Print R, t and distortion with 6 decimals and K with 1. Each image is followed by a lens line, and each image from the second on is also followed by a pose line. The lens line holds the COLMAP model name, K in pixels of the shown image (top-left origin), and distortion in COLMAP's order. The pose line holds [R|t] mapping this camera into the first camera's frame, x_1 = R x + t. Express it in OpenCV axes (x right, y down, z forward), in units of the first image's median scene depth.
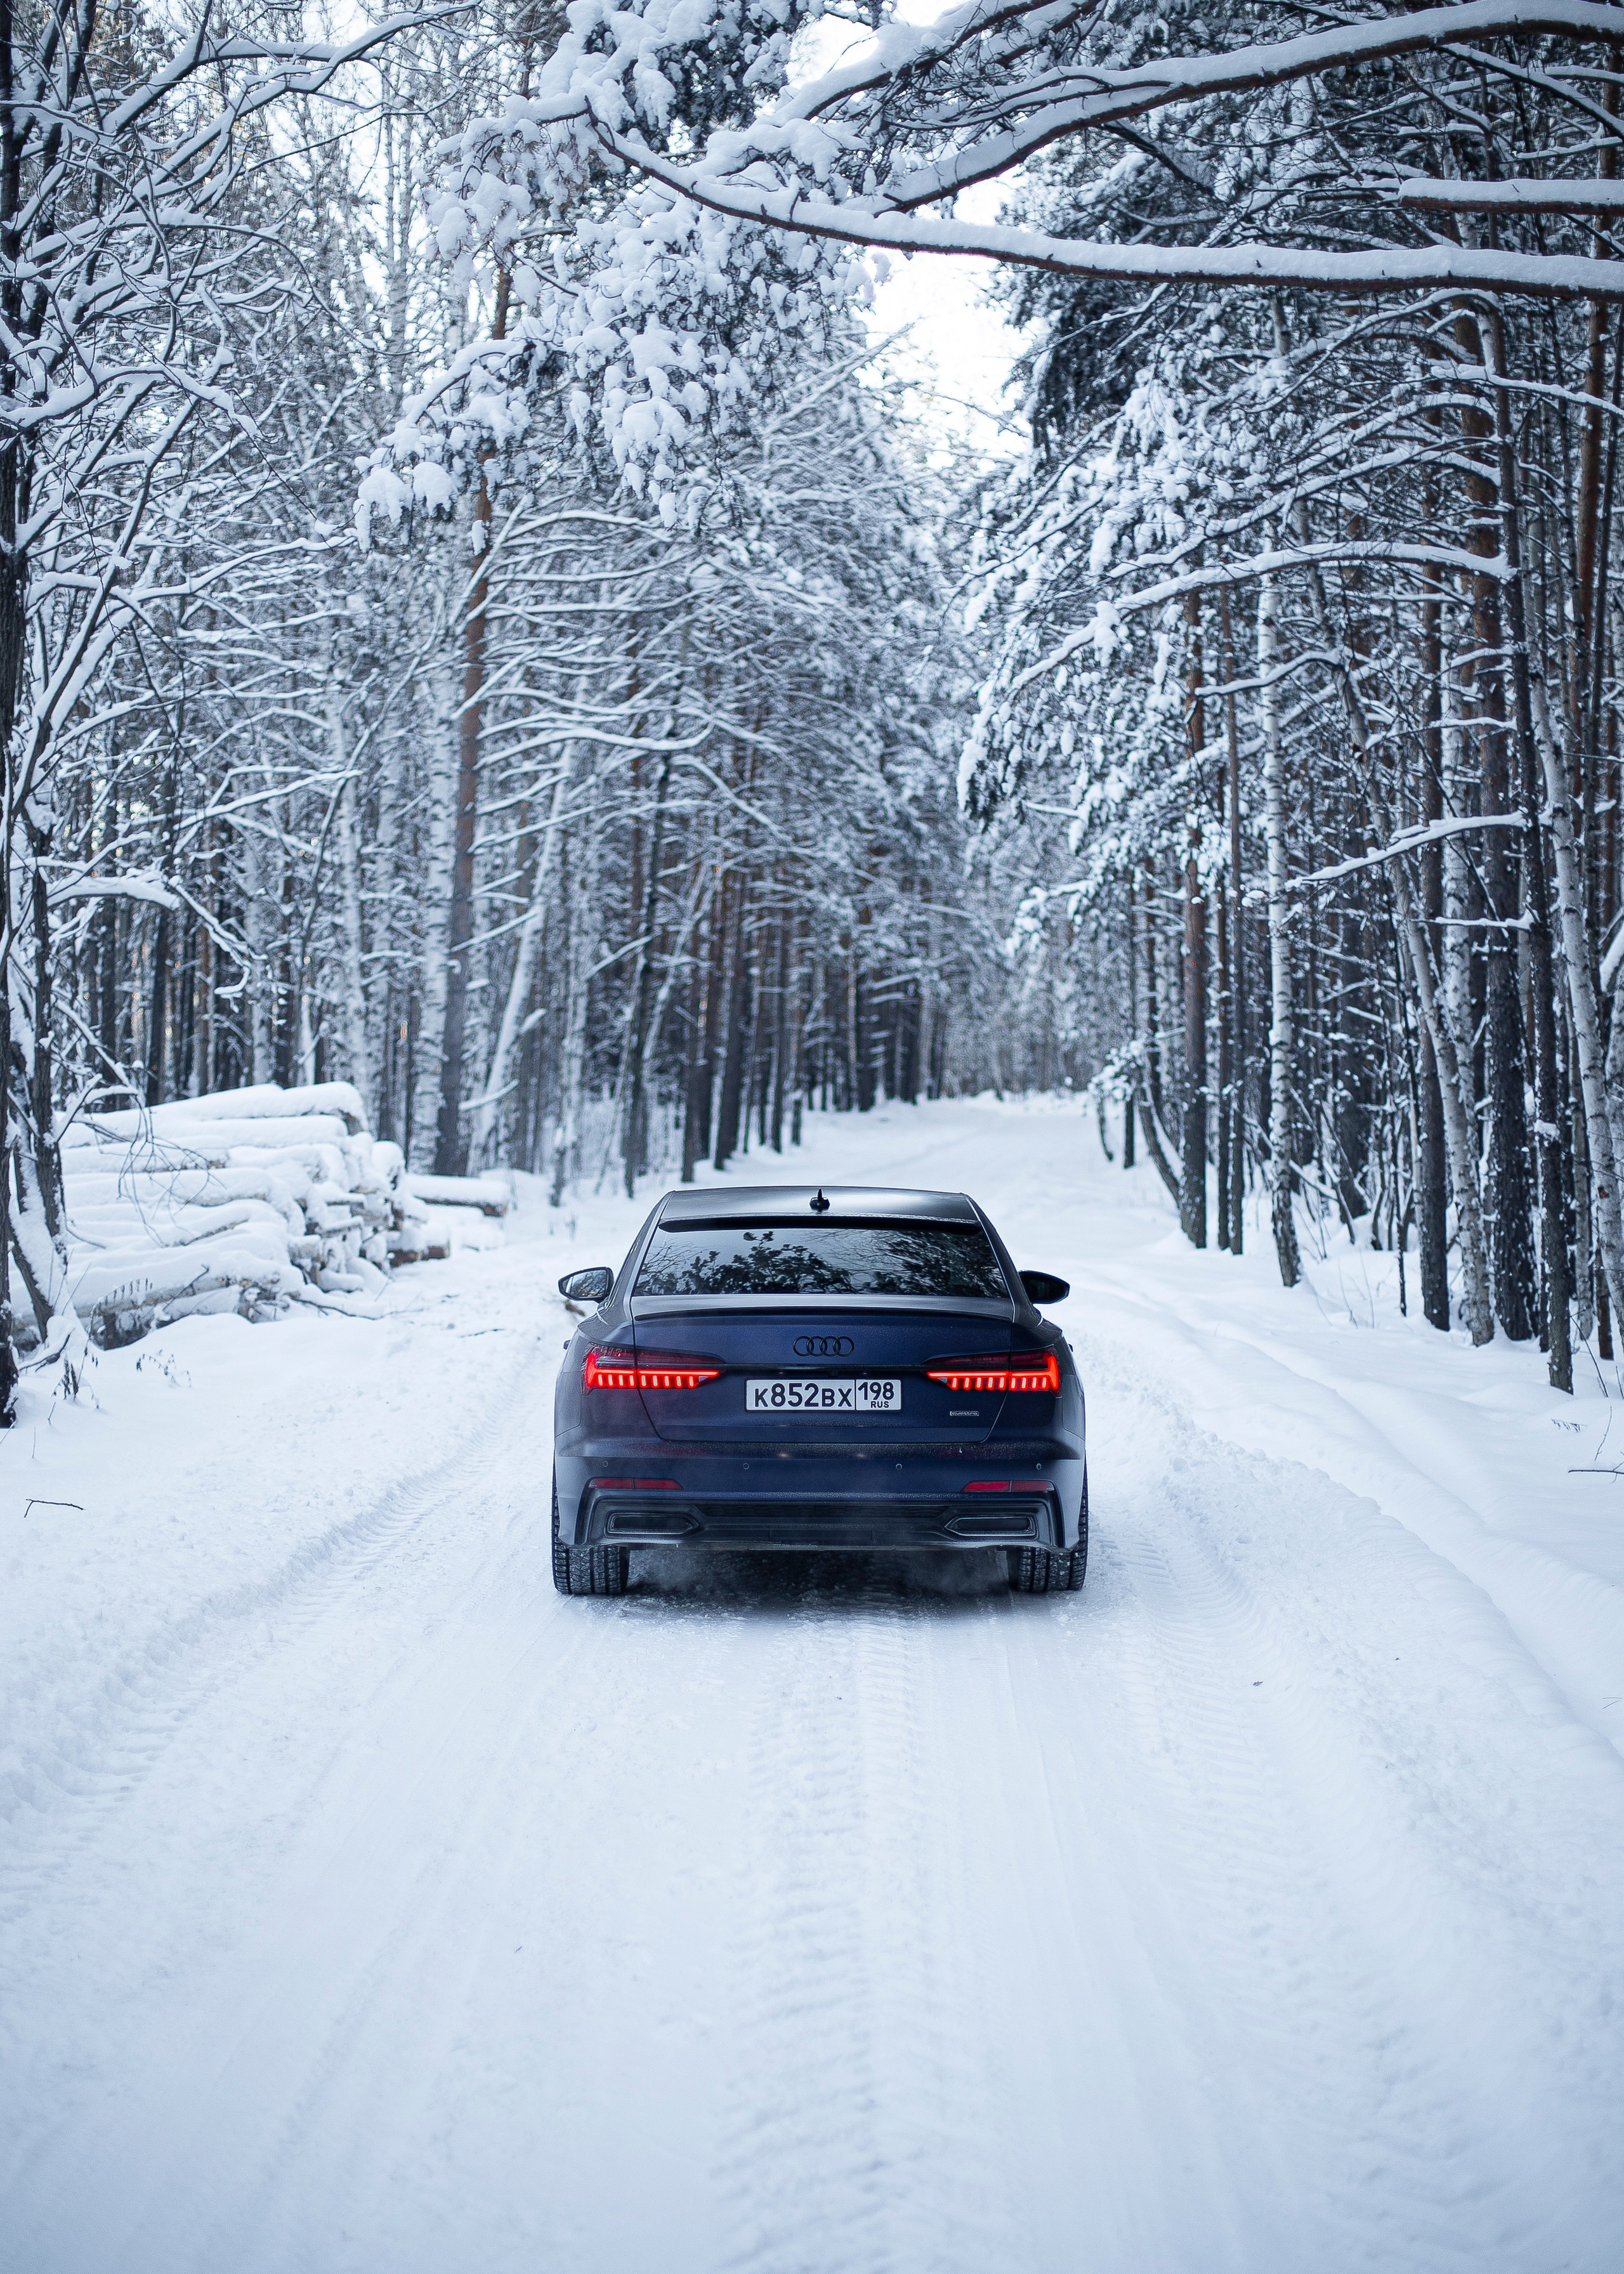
lens RADIAL K [[3489.1, 0, 812.0], [0, 3489.1, 1137.0], [0, 0, 1]] dist [-0.156303, 0.176345]
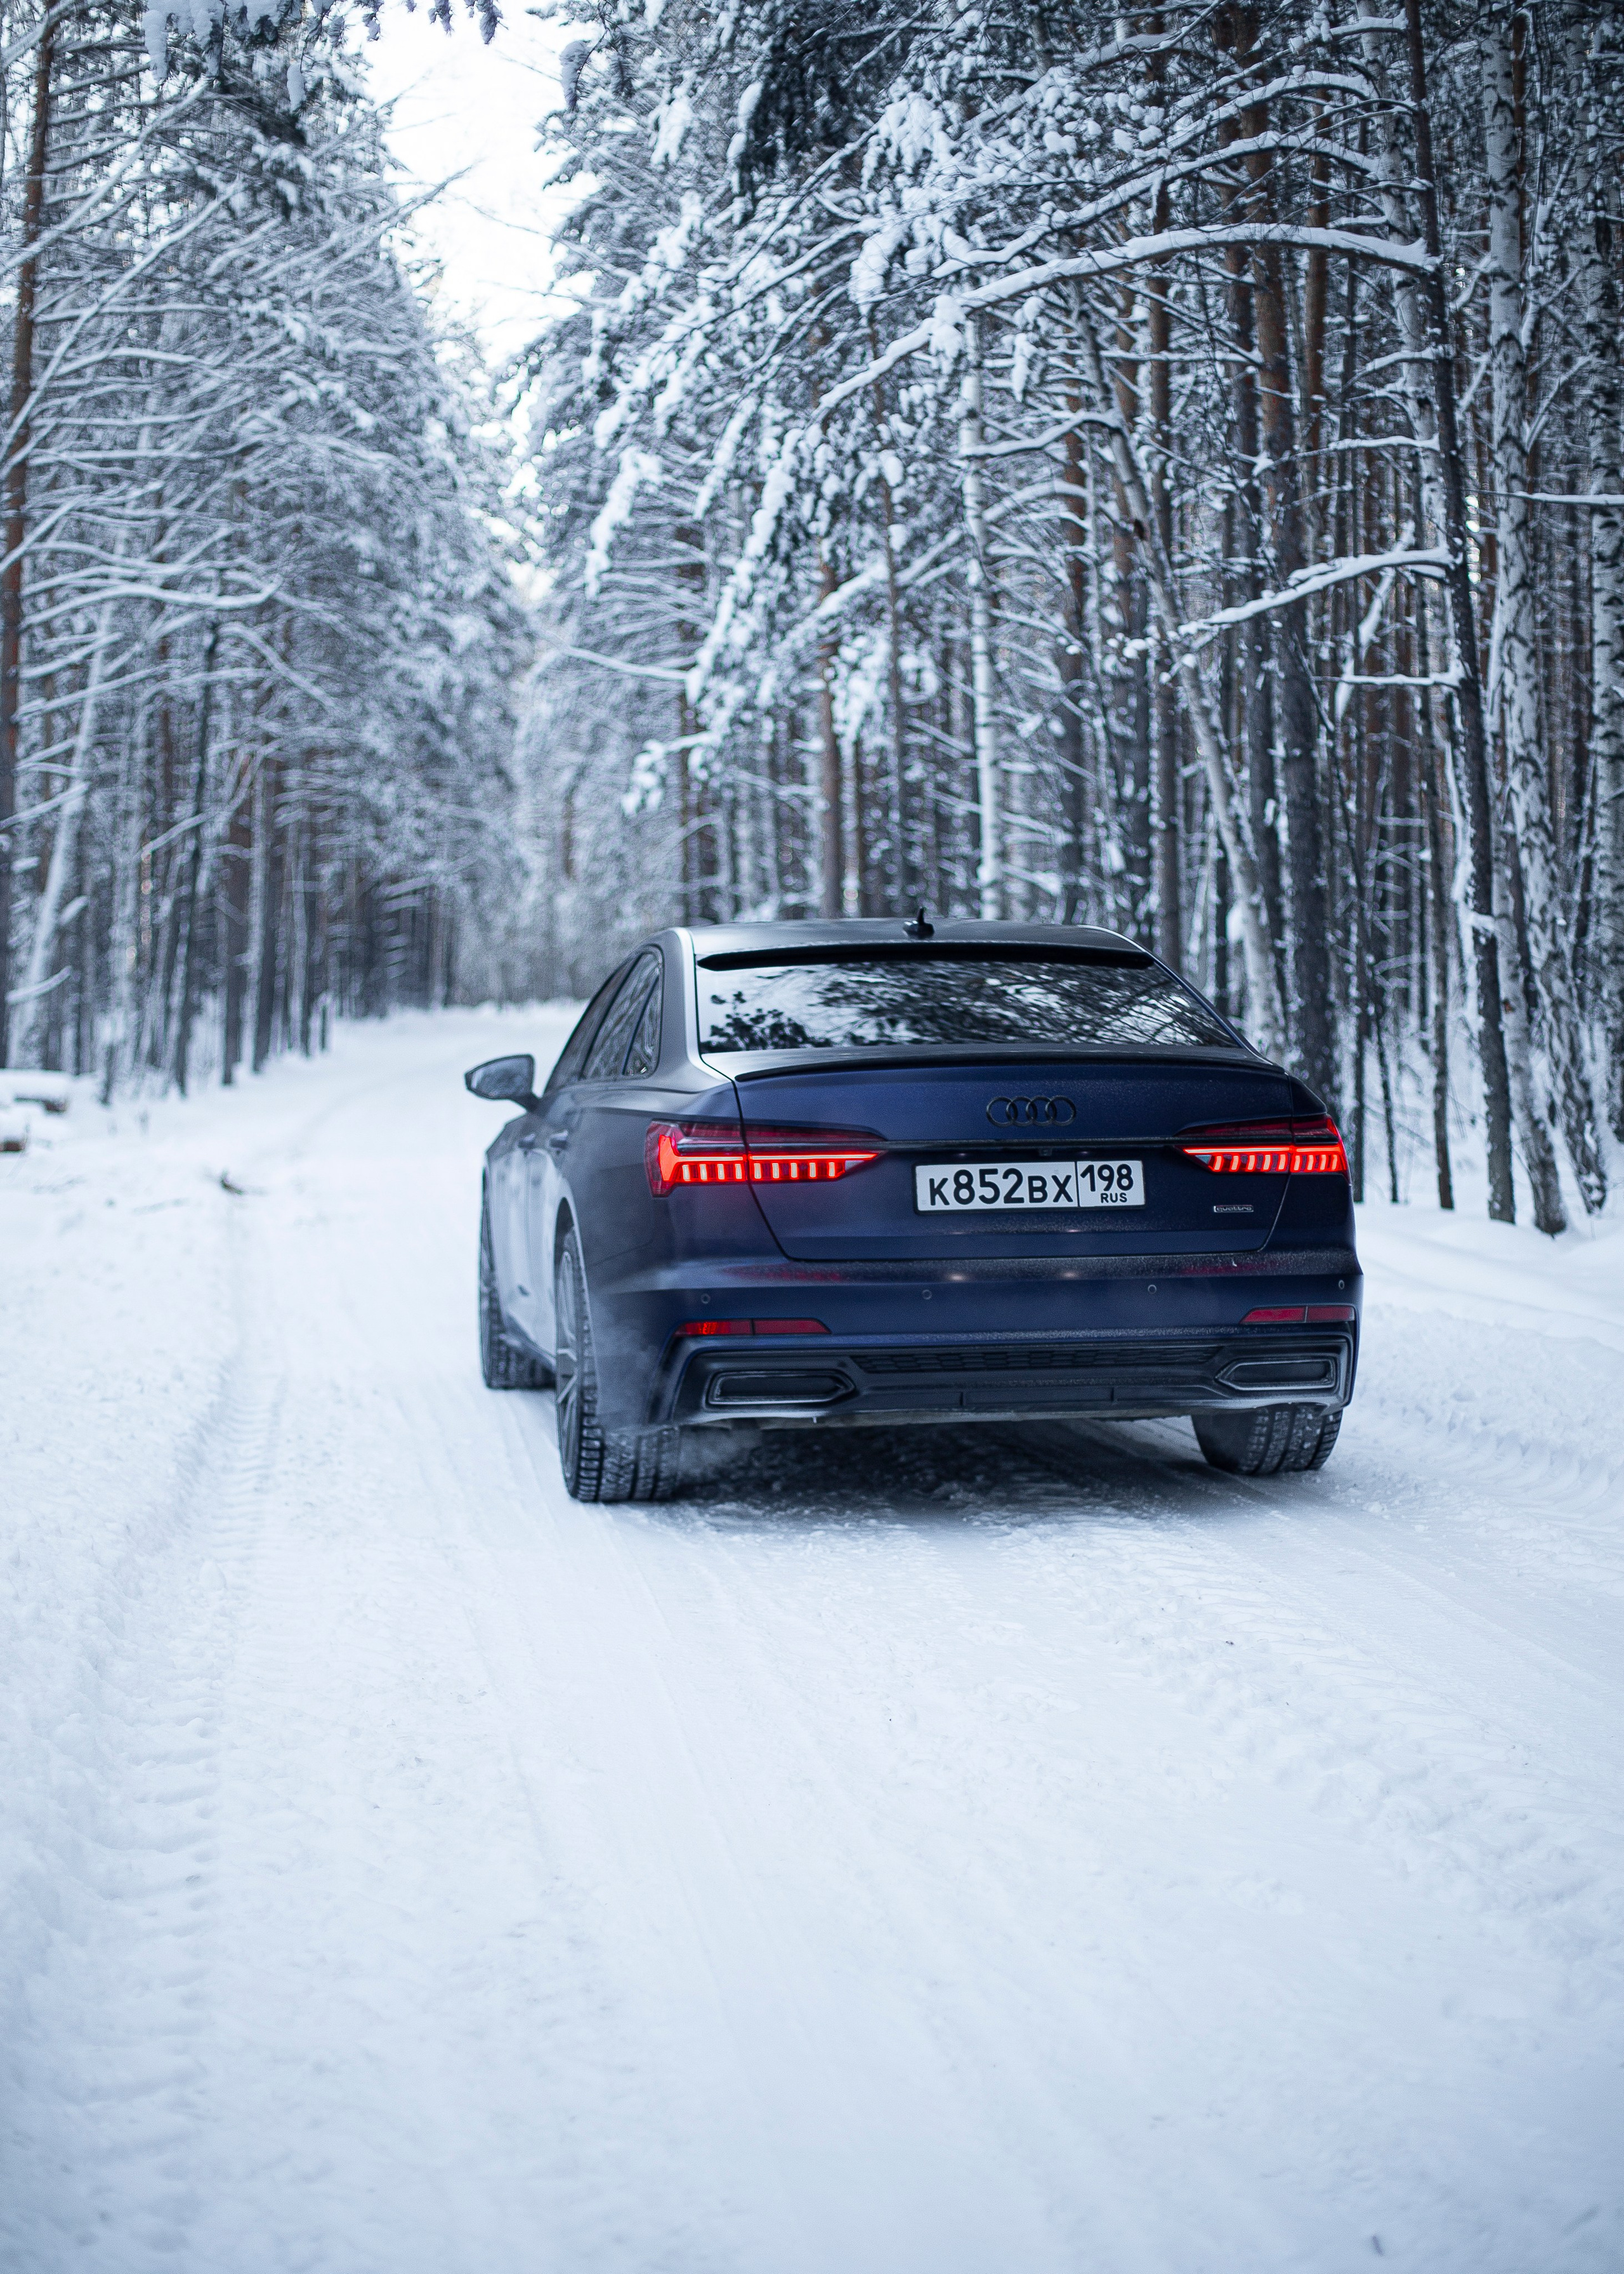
lens RADIAL K [[3488.6, 0, 812.0], [0, 3488.6, 1137.0], [0, 0, 1]] dist [-0.156303, 0.176345]
pose [[0.989214, -0.020722, 0.145007, -0.068392], [0.017209, 0.999528, 0.025435, 0.023981], [-0.145465, -0.022665, 0.989104, 0.176975]]
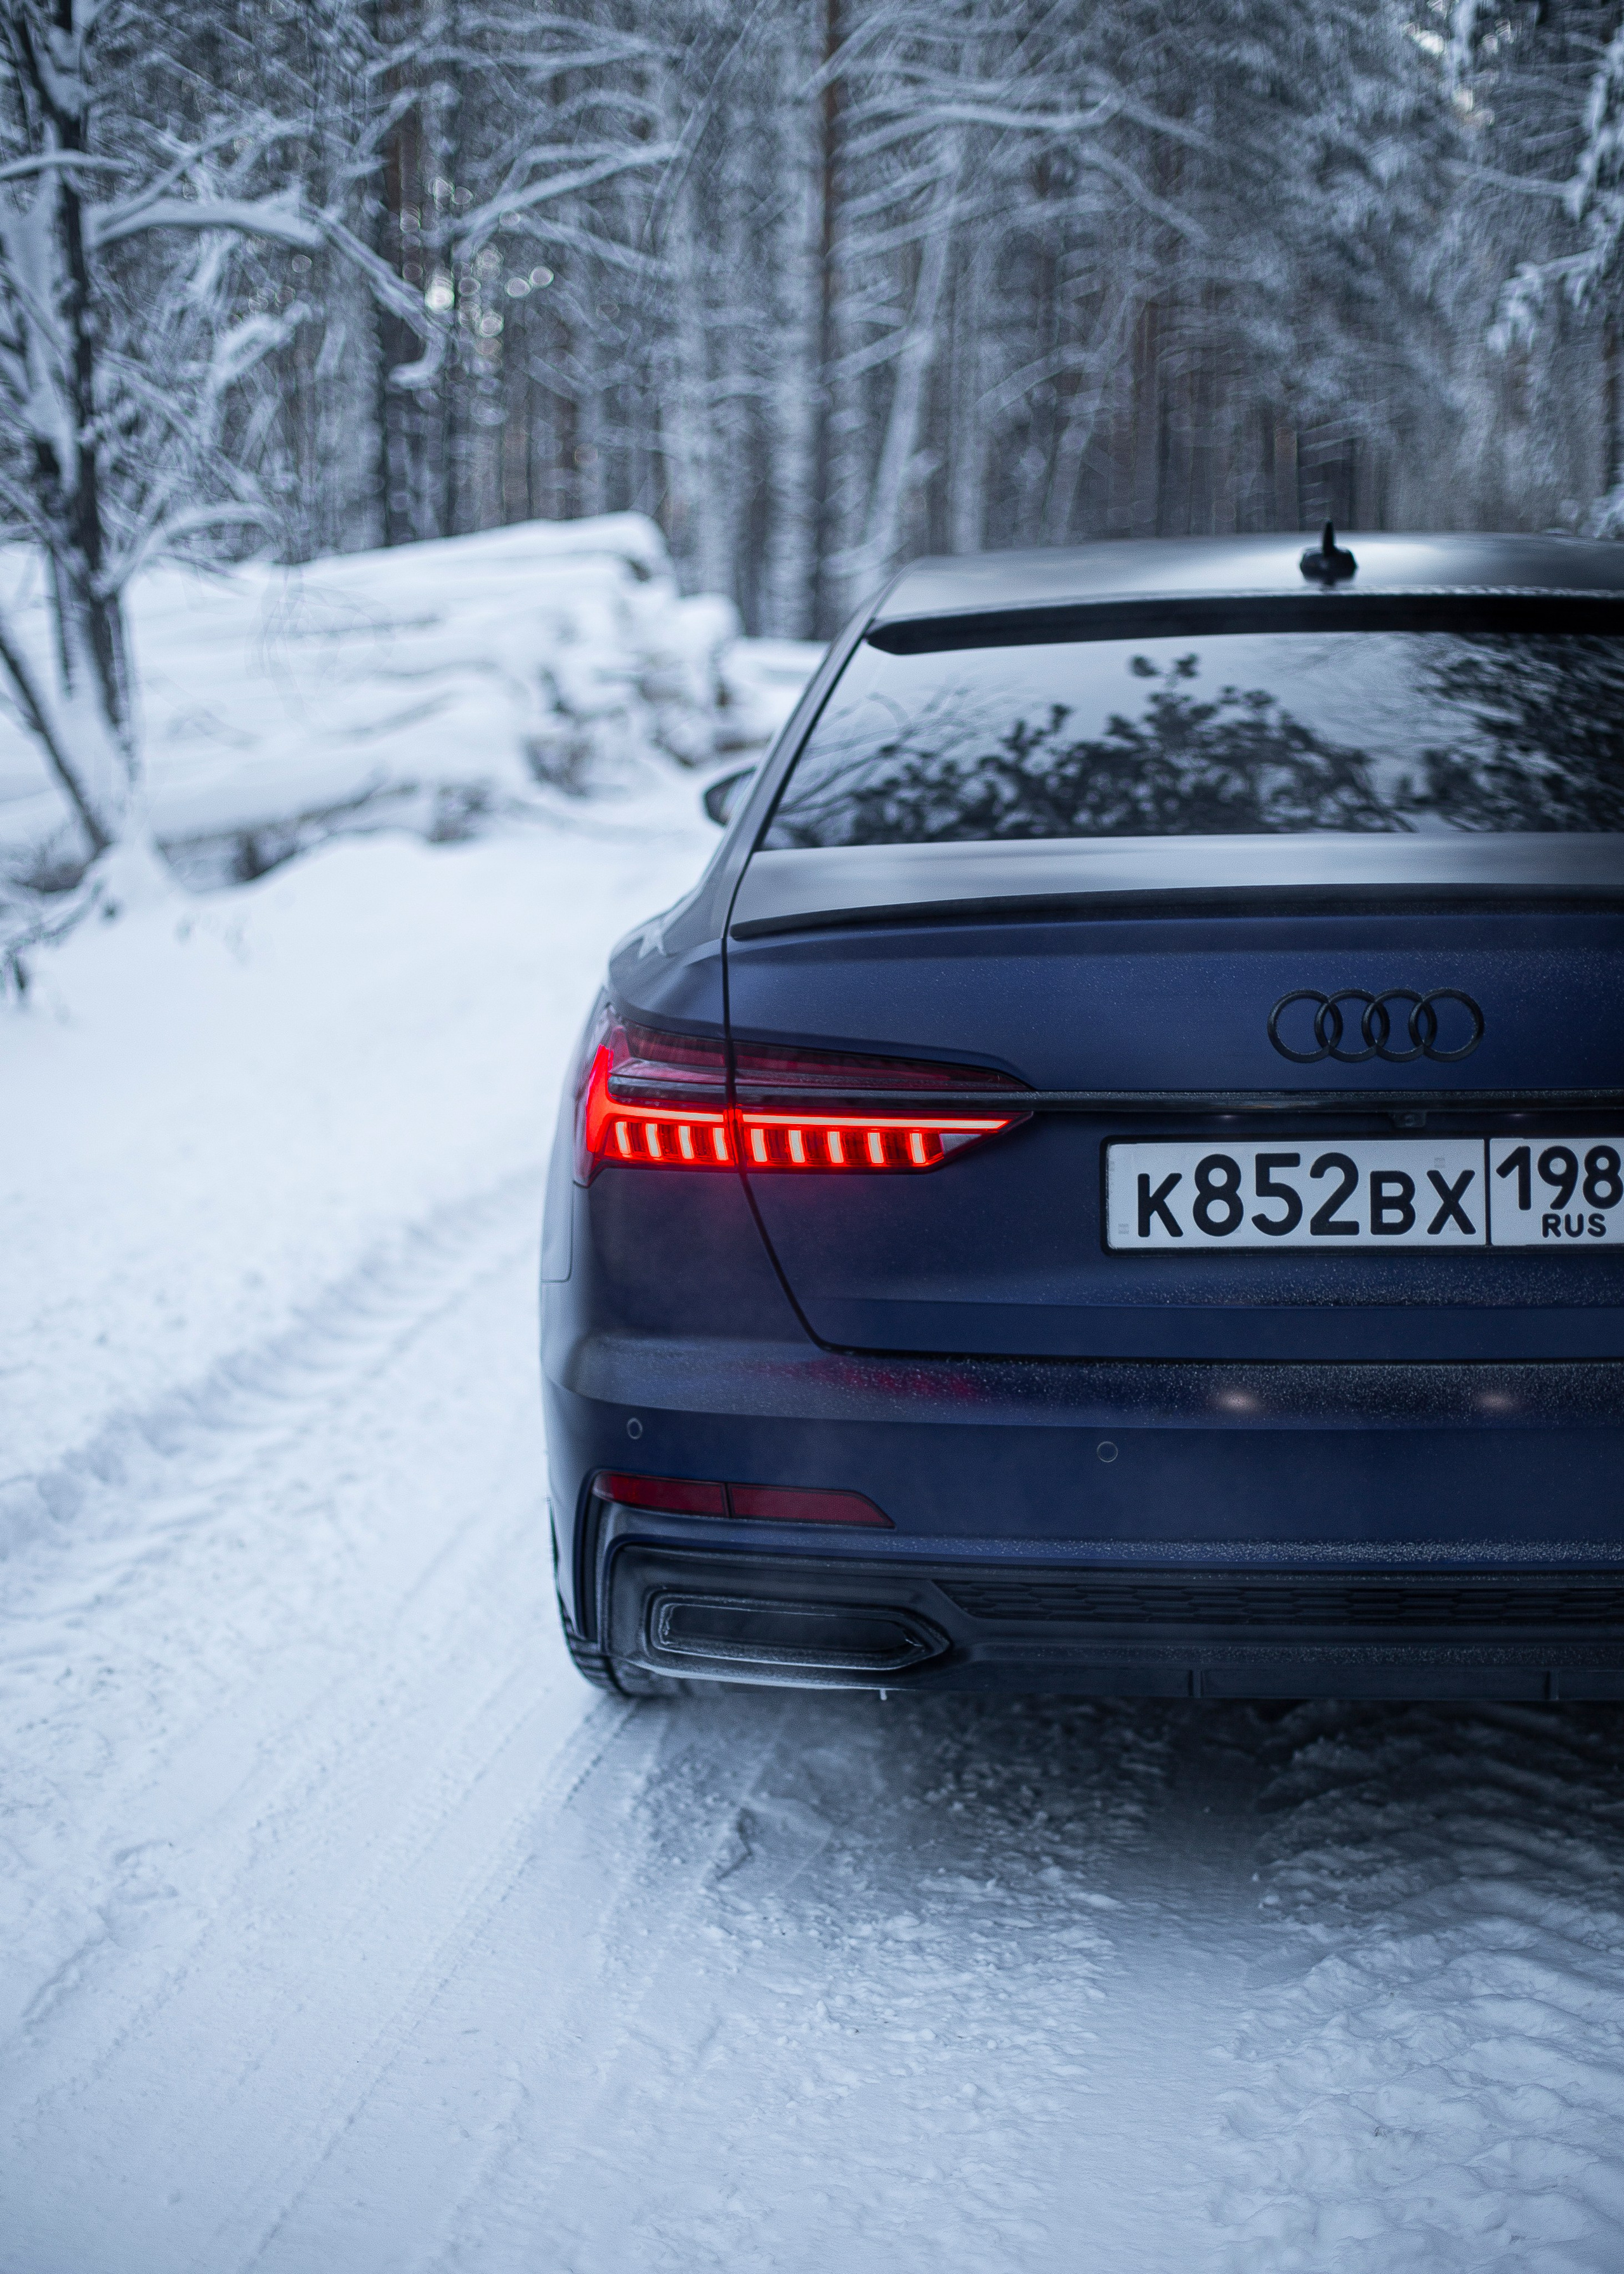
lens RADIAL K [[3581.0, 0, 812.0], [0, 3581.0, 1137.0], [0, 0, 1]] dist [-0.154929, 0.119983]
pose [[0.992421, -0.009993, -0.122477, -0.003447], [0.027565, 0.989392, 0.142631, 0.013362], [0.119753, -0.144926, 0.982169, 0.359758]]
